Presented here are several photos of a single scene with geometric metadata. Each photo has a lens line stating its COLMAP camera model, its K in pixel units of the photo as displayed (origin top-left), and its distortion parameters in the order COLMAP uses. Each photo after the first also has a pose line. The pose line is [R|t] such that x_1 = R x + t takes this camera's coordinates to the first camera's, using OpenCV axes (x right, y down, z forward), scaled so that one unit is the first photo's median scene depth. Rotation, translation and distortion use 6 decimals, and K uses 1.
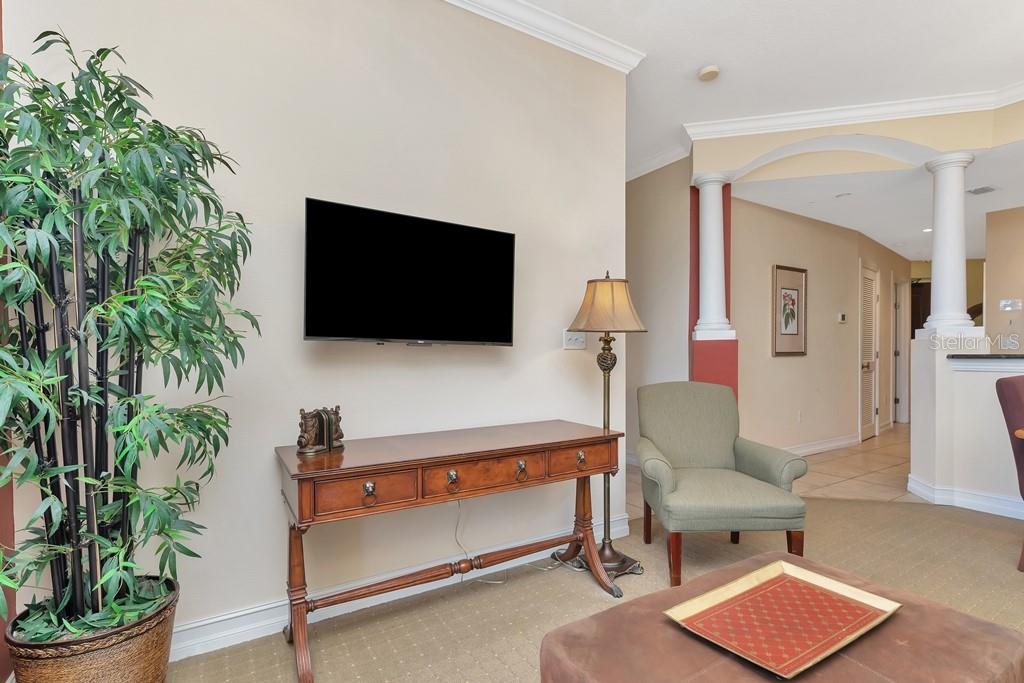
lens RADIAL K [[485.2, 0, 511.4], [0, 485.2, 361.8], [0, 0, 1]] dist [0.000586, 0.000132]
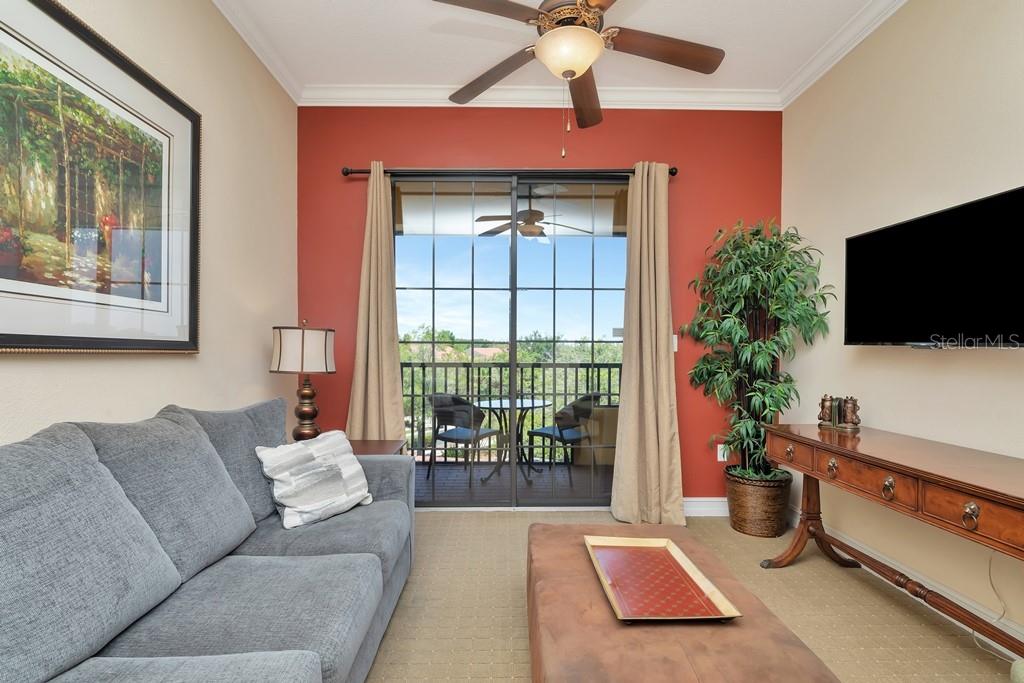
lens RADIAL K [[485.3, 0, 506.6], [0, 485.3, 347.9], [0, 0, 1]] dist [-0.002549, -0.000644]
pose [[-0.514738, -0.003949, -0.857339, 0.643225], [-0.017525, 0.999829, 0.005916, -0.015203], [0.857169, 0.018070, -0.514719, 0.476100]]
